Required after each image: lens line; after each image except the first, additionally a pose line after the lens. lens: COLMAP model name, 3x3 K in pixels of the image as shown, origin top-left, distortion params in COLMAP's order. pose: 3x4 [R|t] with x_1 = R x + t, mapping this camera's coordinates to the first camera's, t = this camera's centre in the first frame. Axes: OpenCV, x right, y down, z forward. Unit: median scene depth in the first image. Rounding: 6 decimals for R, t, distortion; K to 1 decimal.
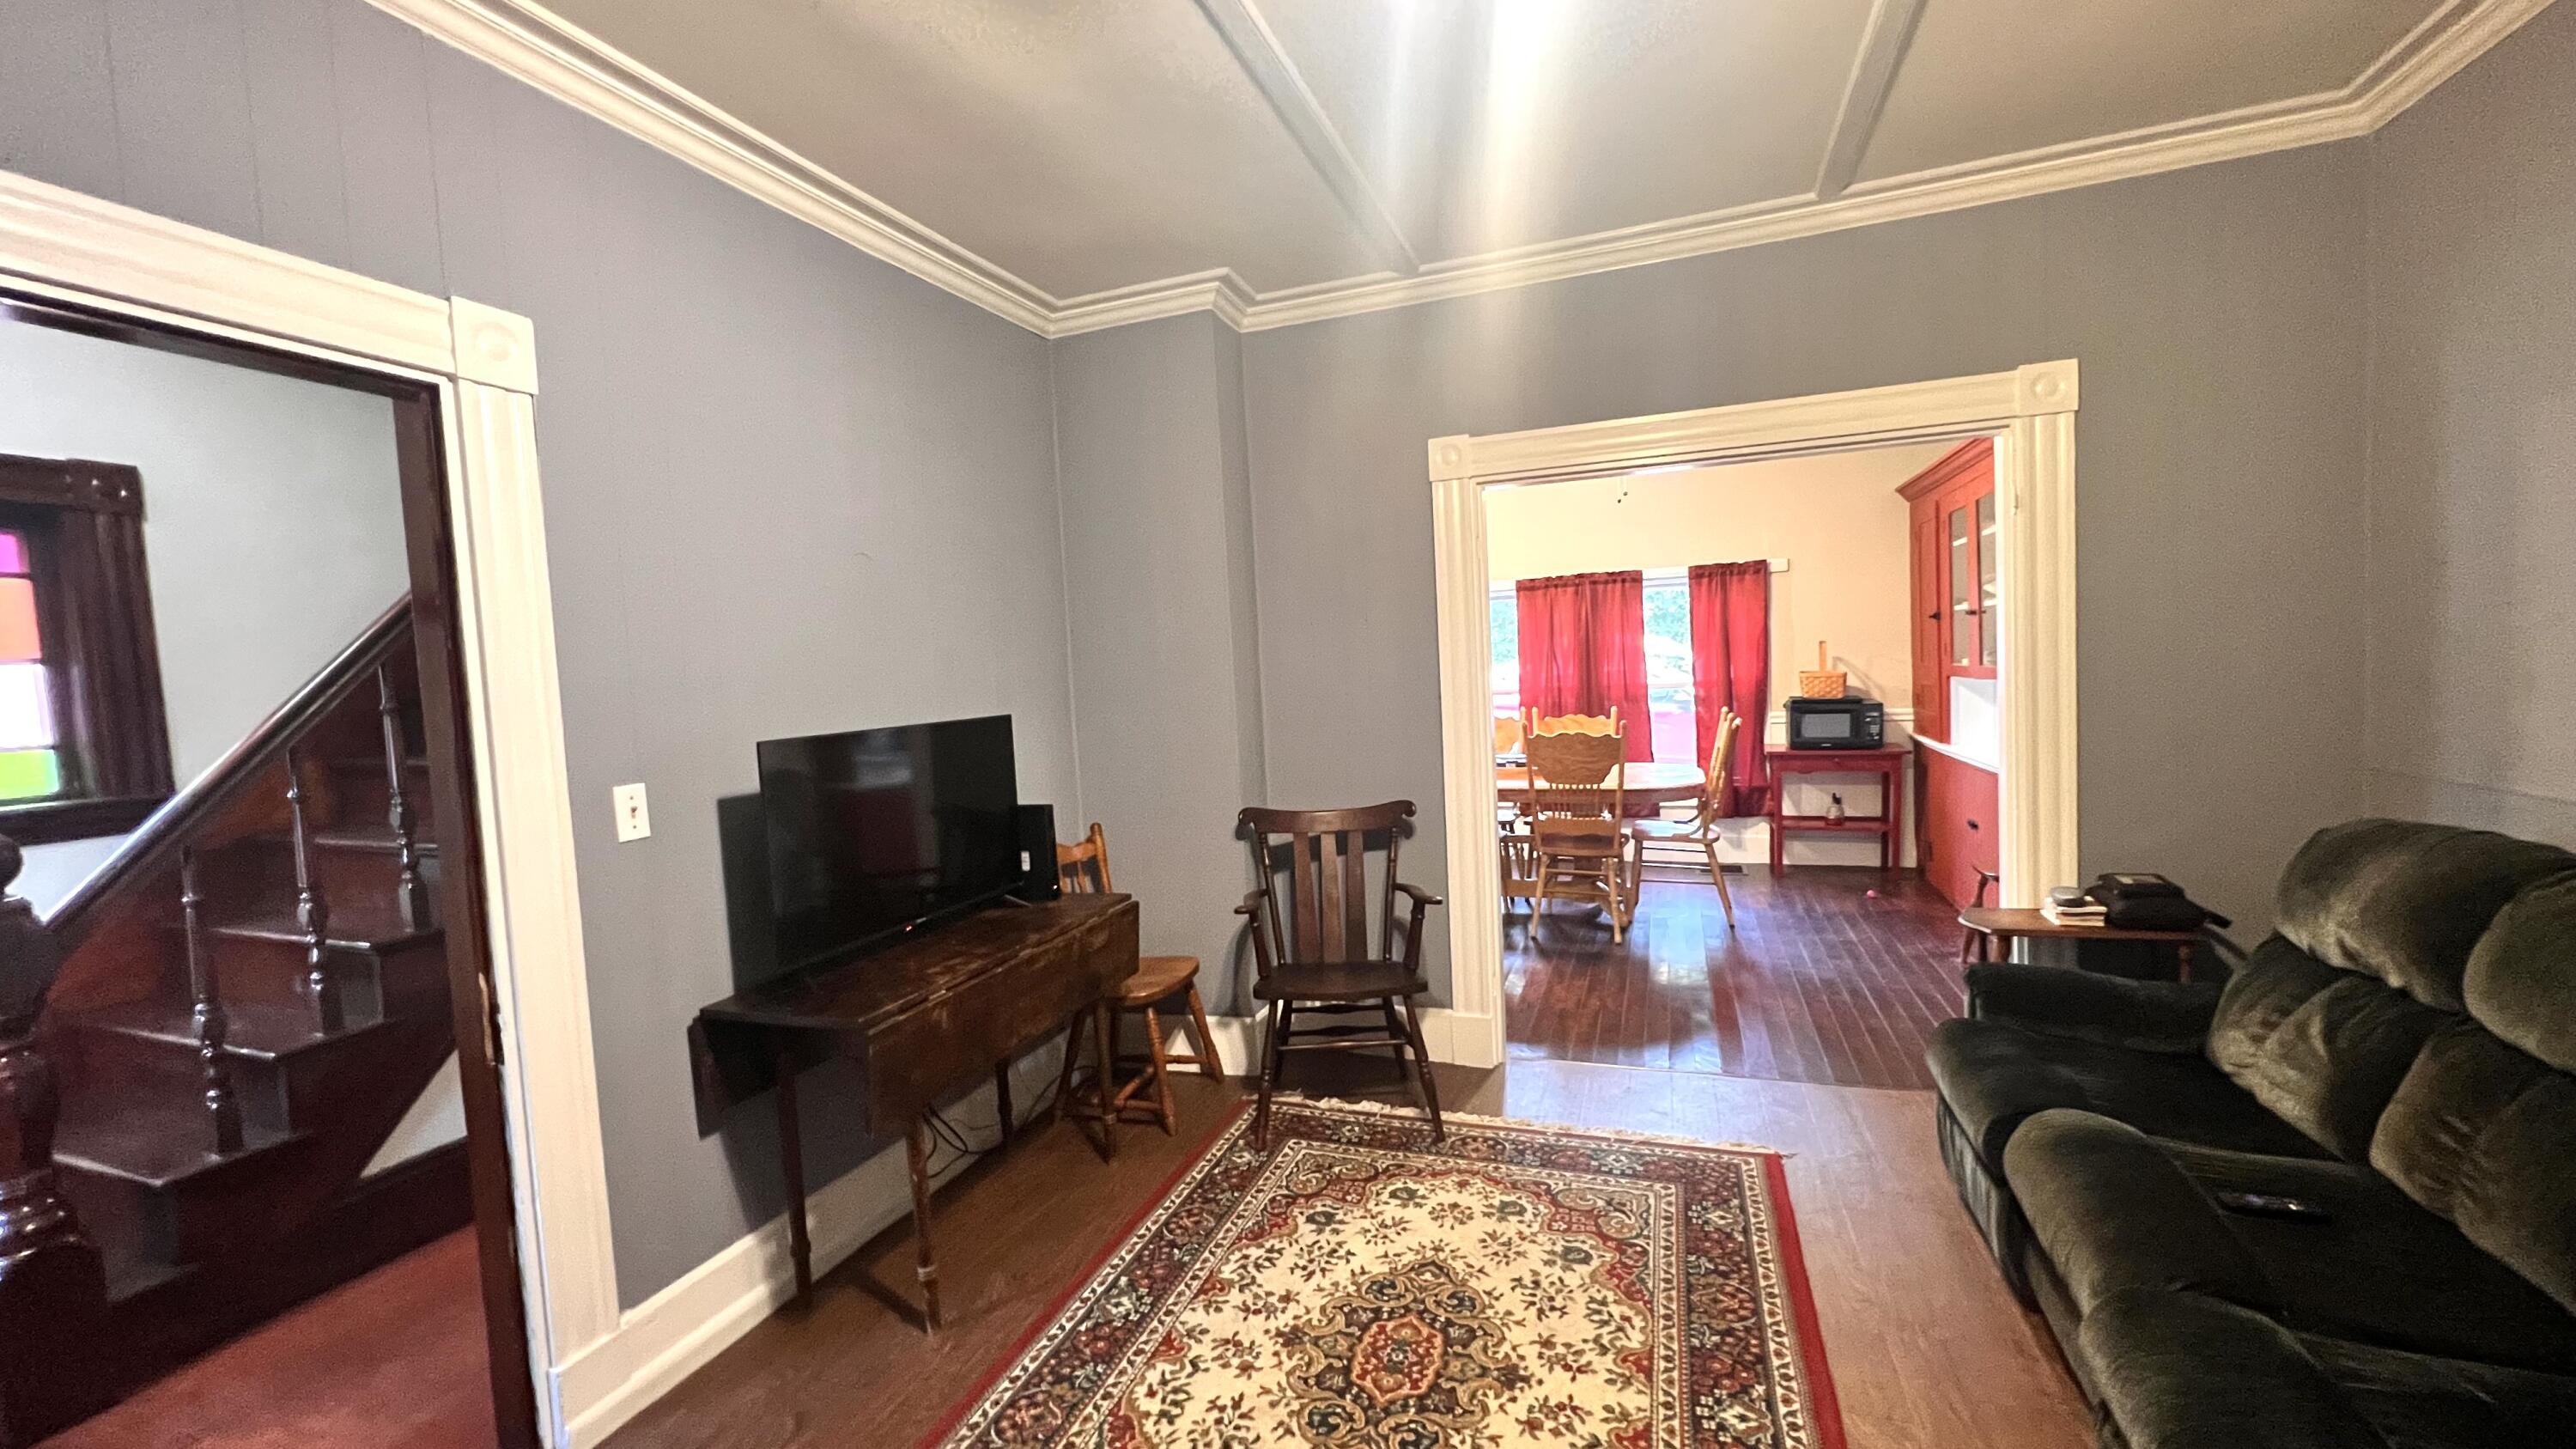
lens RADIAL K [[1025.3, 0, 1296.0], [0, 1025.3, 727.1], [0, 0, 1]] dist [-0.001924, 0.000773]
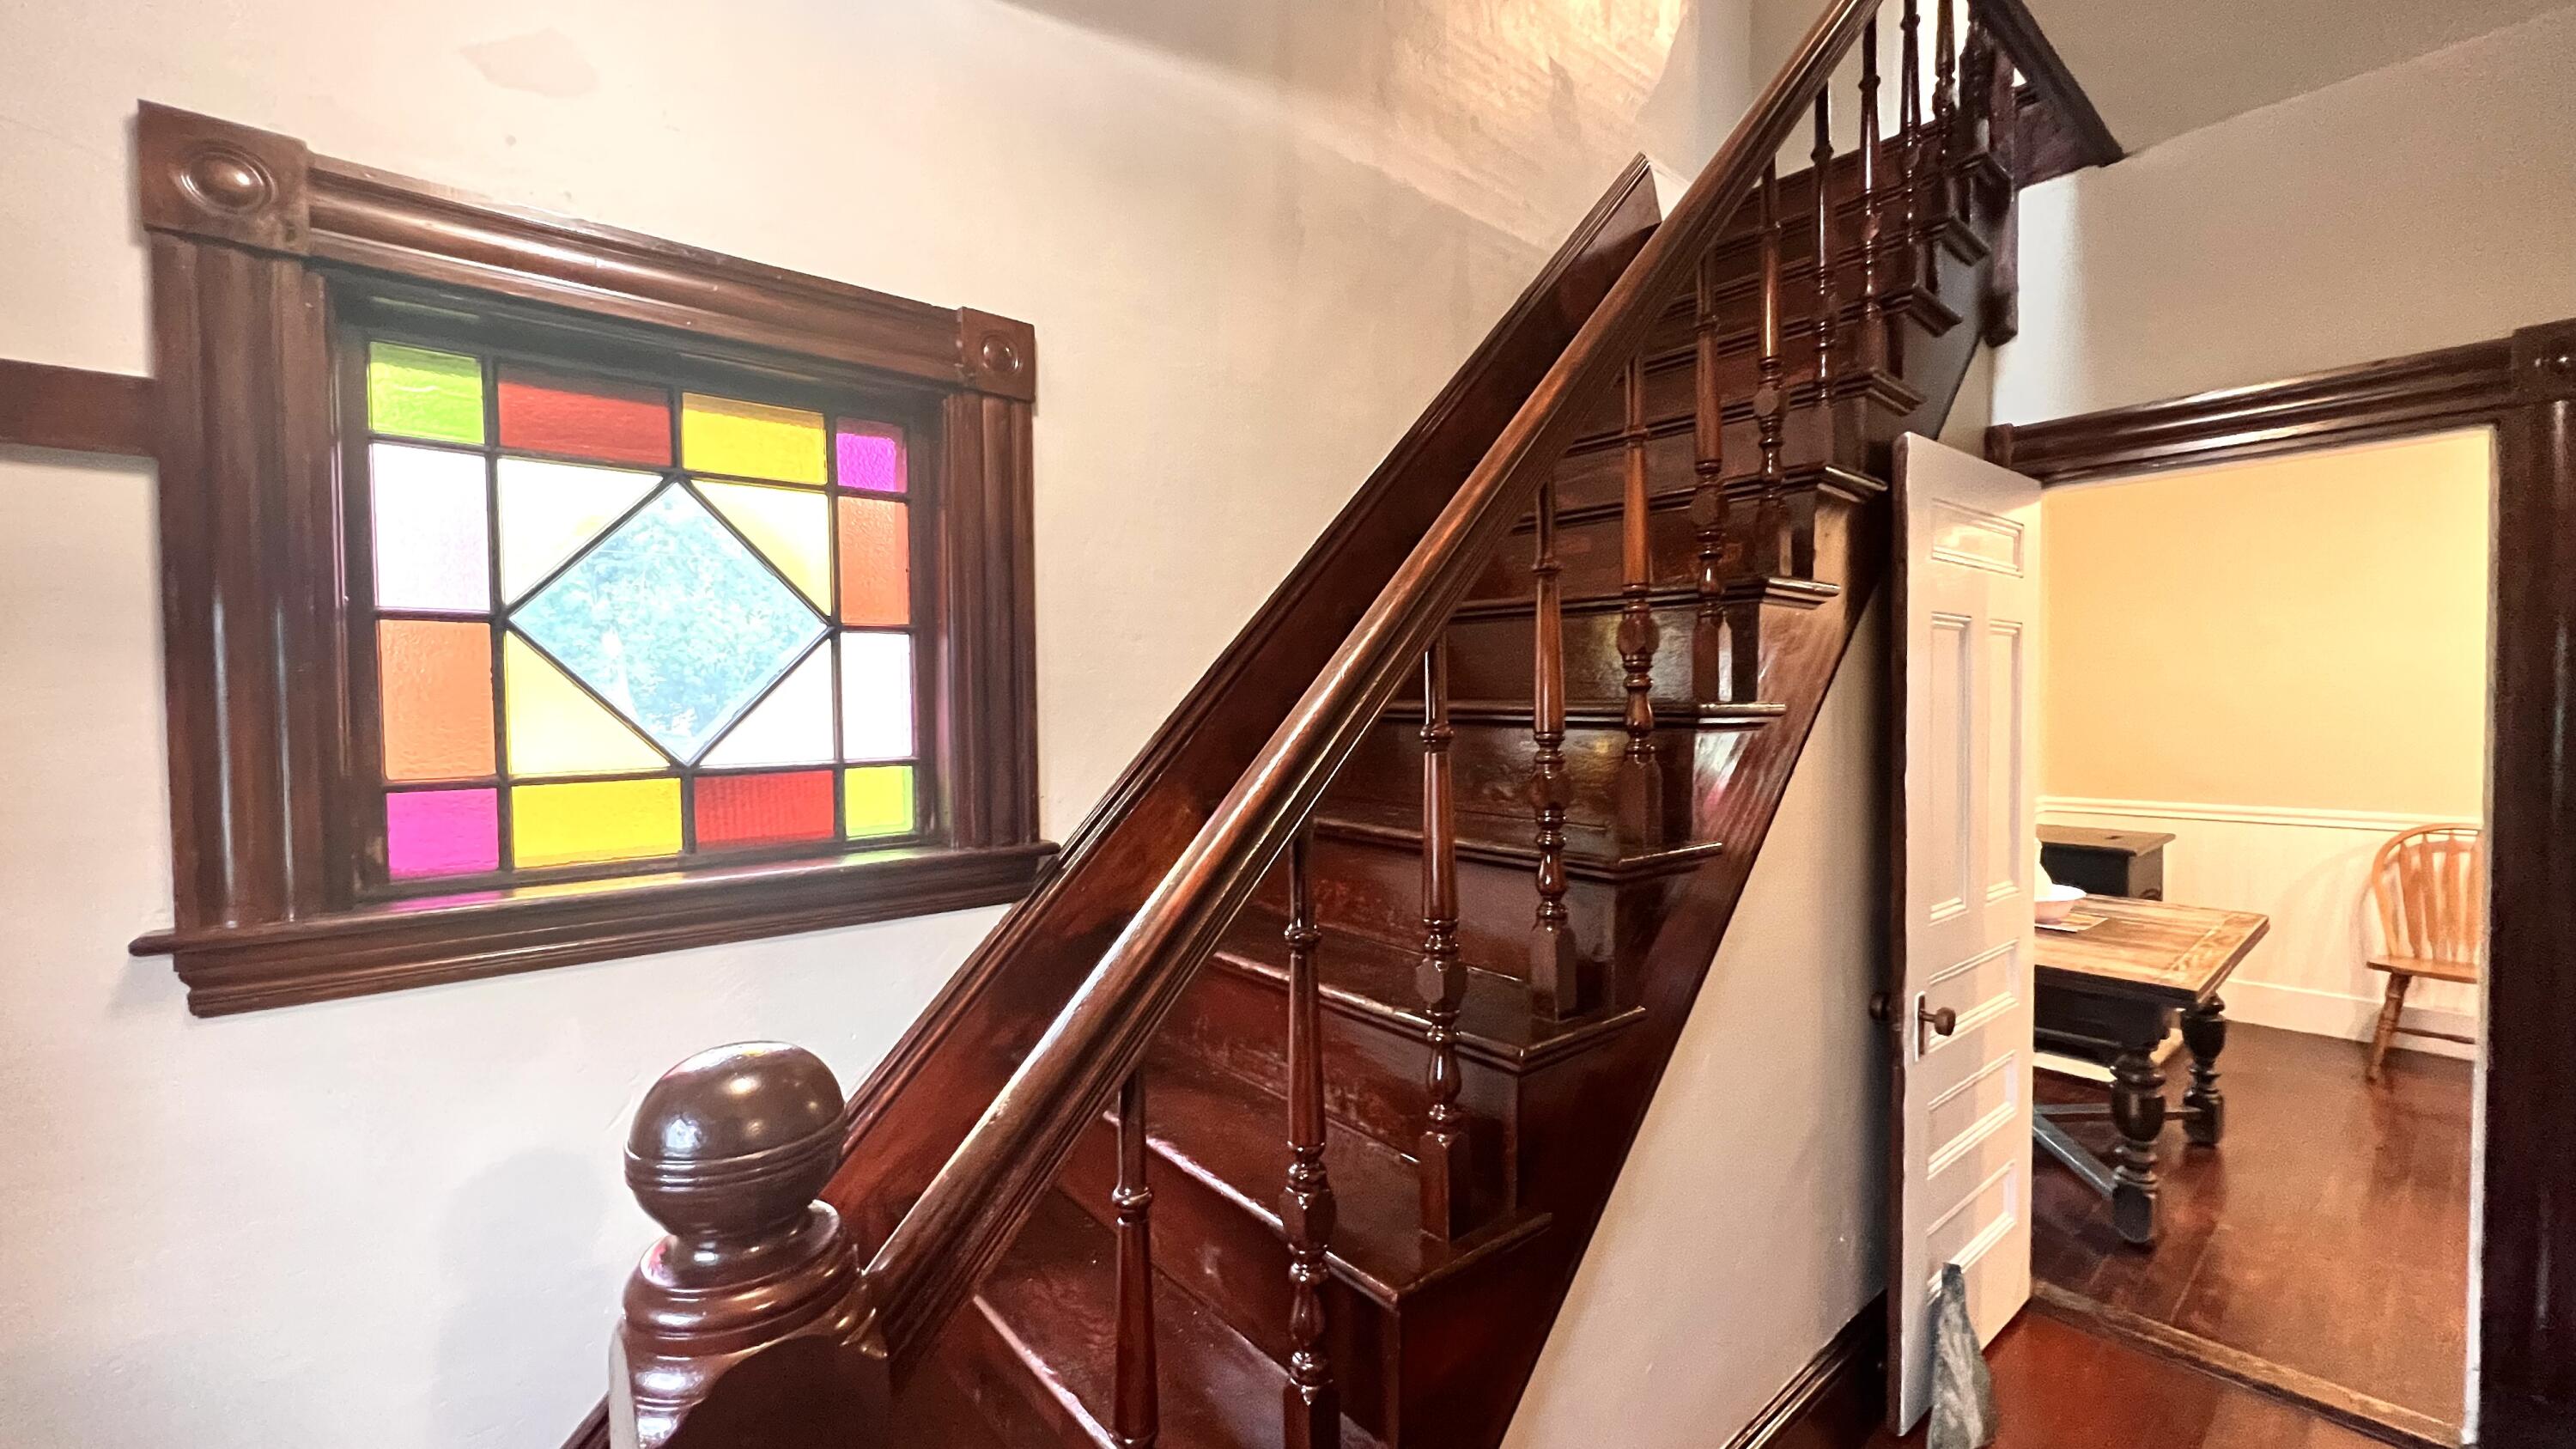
lens RADIAL K [[1025.3, 0, 1294.5], [0, 1025.3, 727.5], [0, 0, 1]] dist [-0.001924, 0.000773]
pose [[0.868640, 0.055131, -0.492367, -0.725964], [-0.067526, 0.997690, -0.007417, -0.014166], [0.490820, 0.039690, 0.870356, 0.586226]]
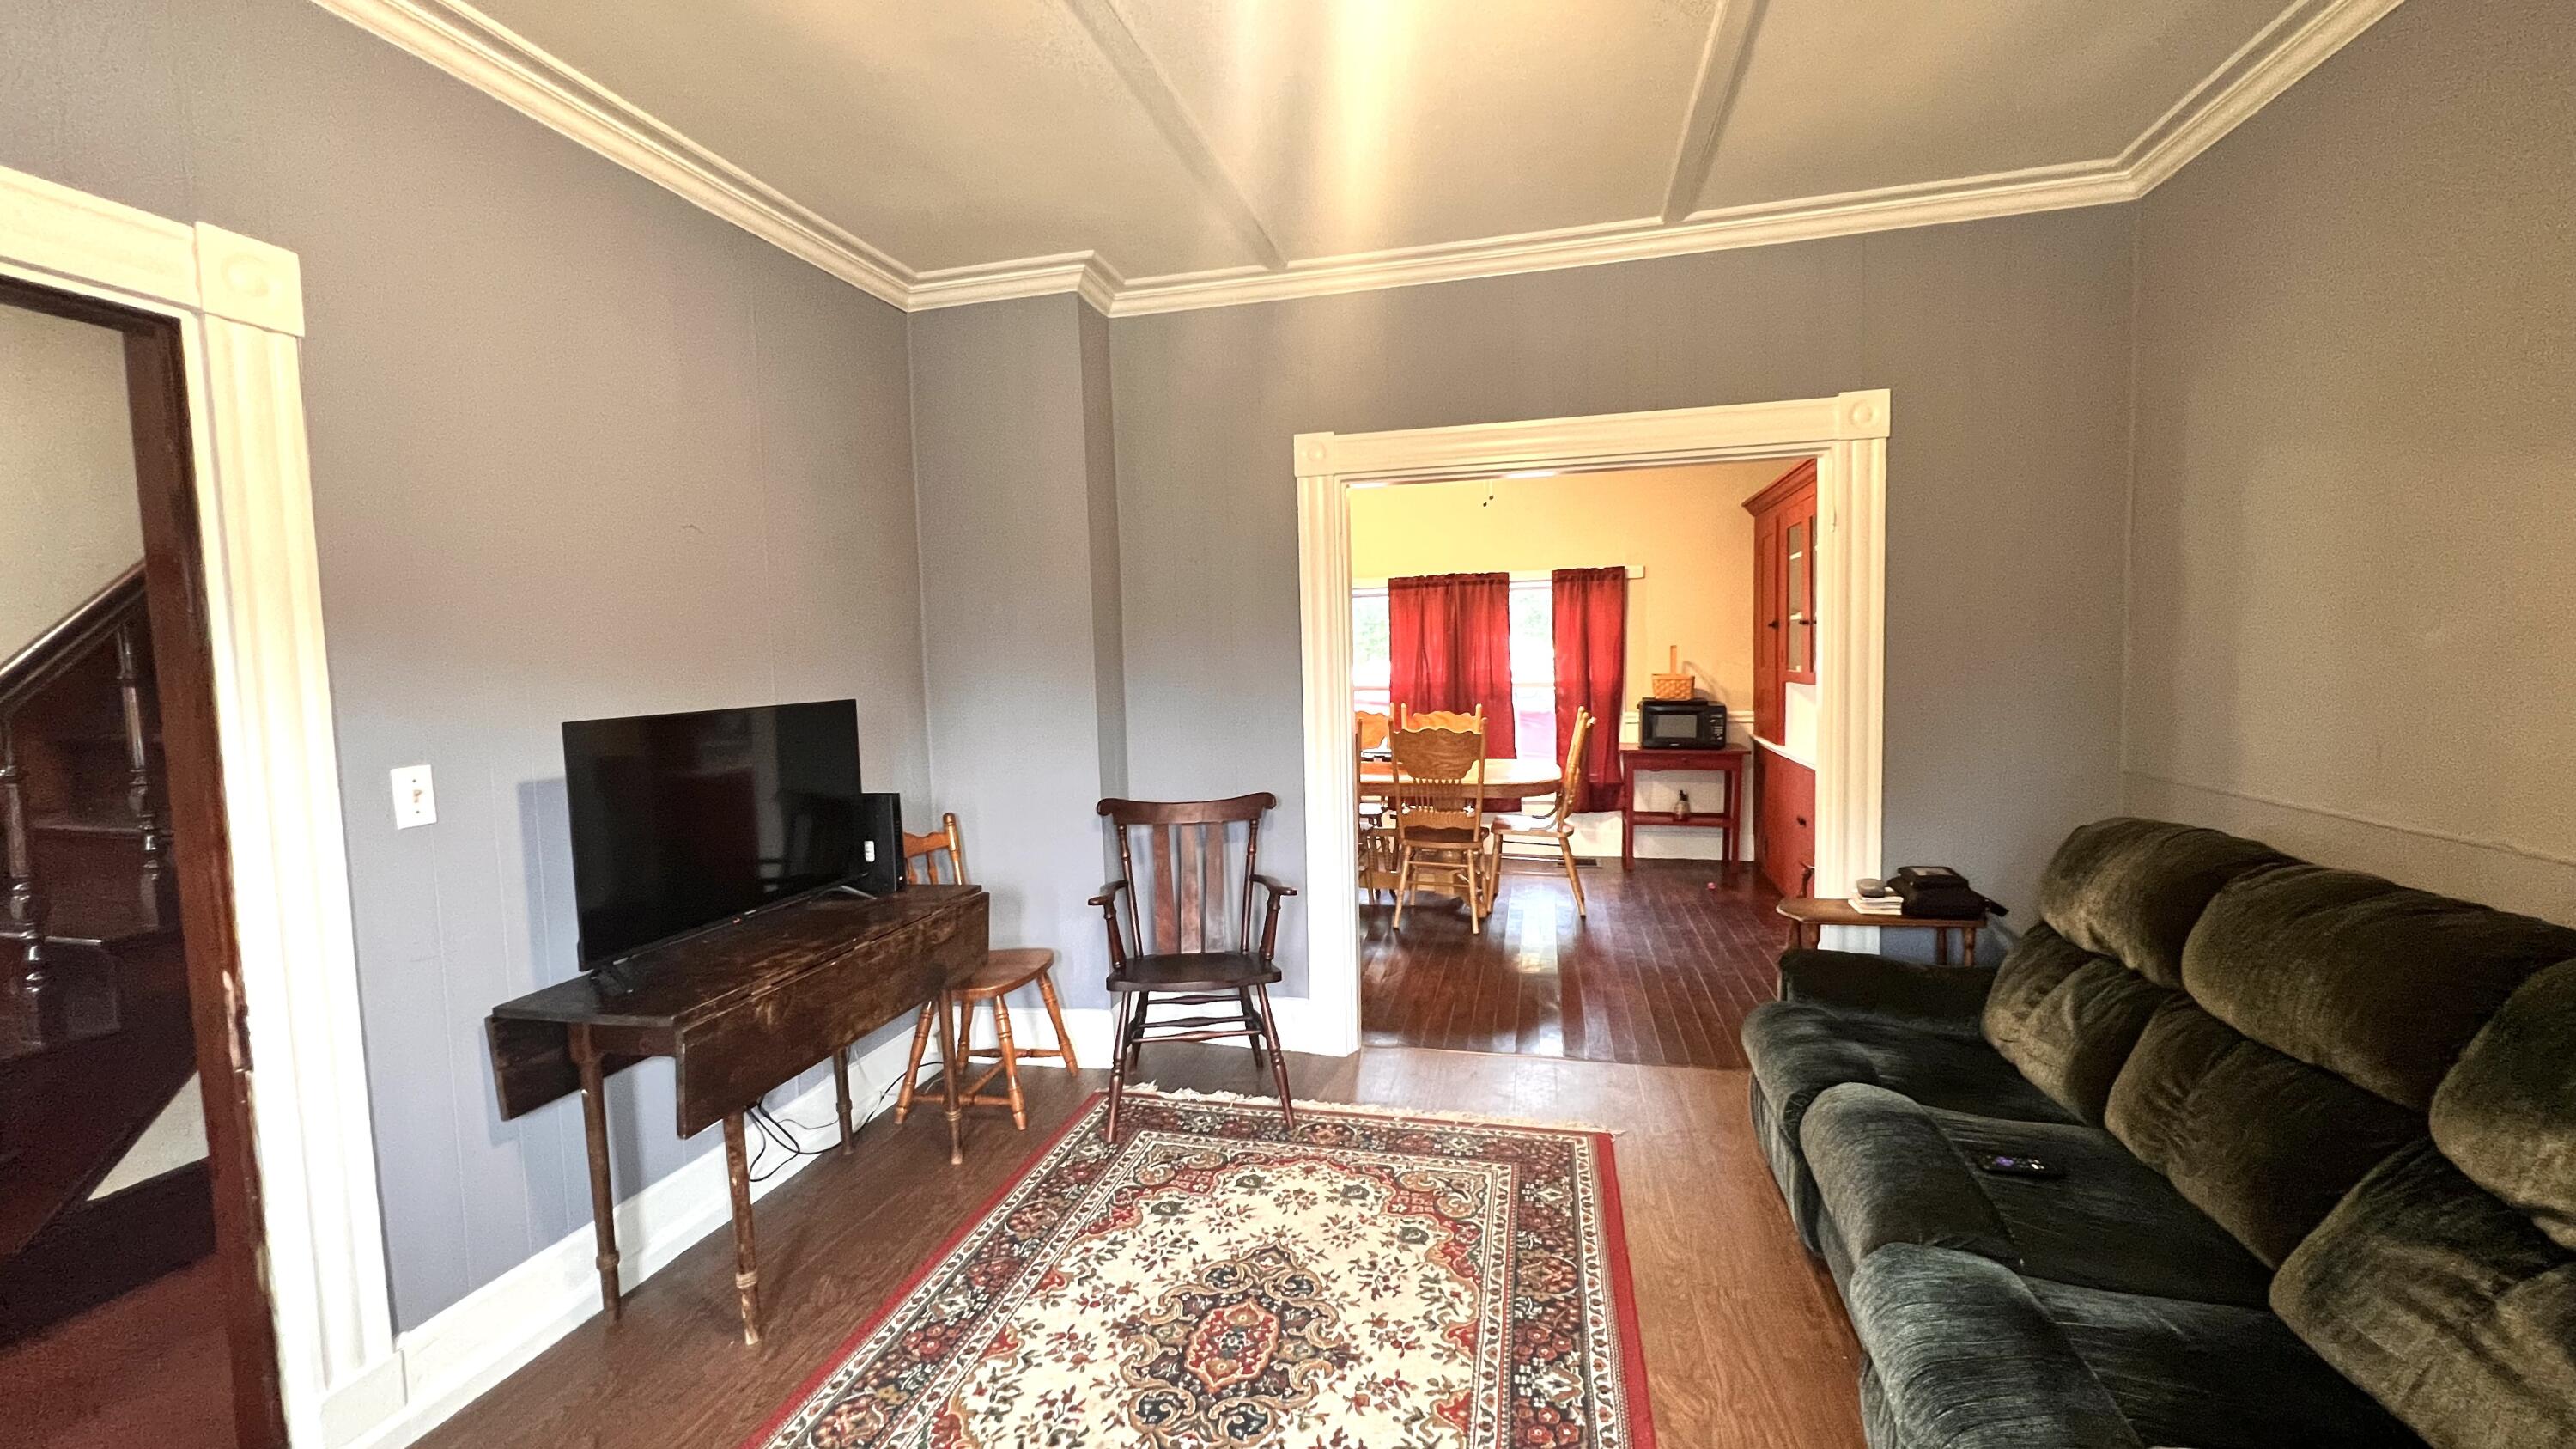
lens RADIAL K [[1025.3, 0, 1294.1], [0, 1025.3, 726.4], [0, 0, 1]] dist [-0.001924, 0.000773]
pose [[0.993648, 0.017352, 0.111191, 0.027168], [-0.018053, 0.999823, 0.005304, 0.000859], [-0.111079, -0.007278, 0.993785, -0.004678]]
